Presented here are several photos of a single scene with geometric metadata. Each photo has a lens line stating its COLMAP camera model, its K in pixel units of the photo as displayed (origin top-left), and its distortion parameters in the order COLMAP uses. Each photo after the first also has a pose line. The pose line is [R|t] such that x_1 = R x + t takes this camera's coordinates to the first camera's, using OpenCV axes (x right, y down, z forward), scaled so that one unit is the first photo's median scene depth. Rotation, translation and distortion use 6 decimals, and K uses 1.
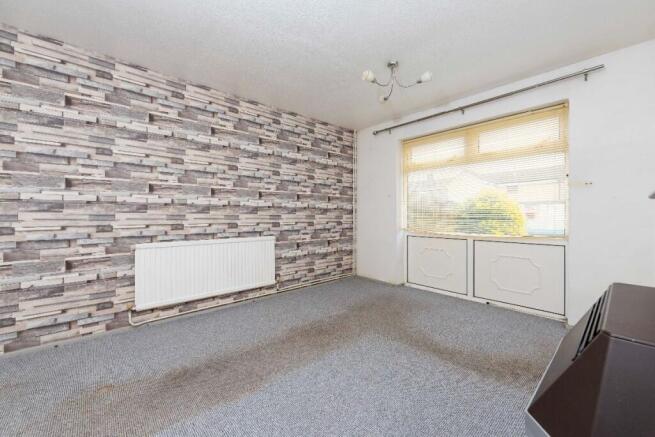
lens RADIAL K [[267.1, 0, 339.9], [0, 267.1, 220.7], [0, 0, 1]] dist [0.000764, 0.000373]
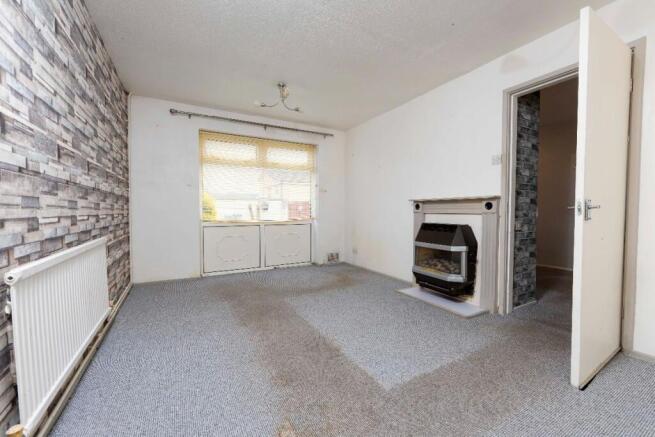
lens RADIAL K [[267.1, 0, 339.9], [0, 267.1, 220.7], [0, 0, 1]] dist [0.000764, 0.000373]
pose [[0.219016, -0.042191, 0.974809, -0.782830], [0.028856, 0.998908, 0.036750, 0.015027], [-0.975294, 0.020081, 0.219994, 0.354021]]
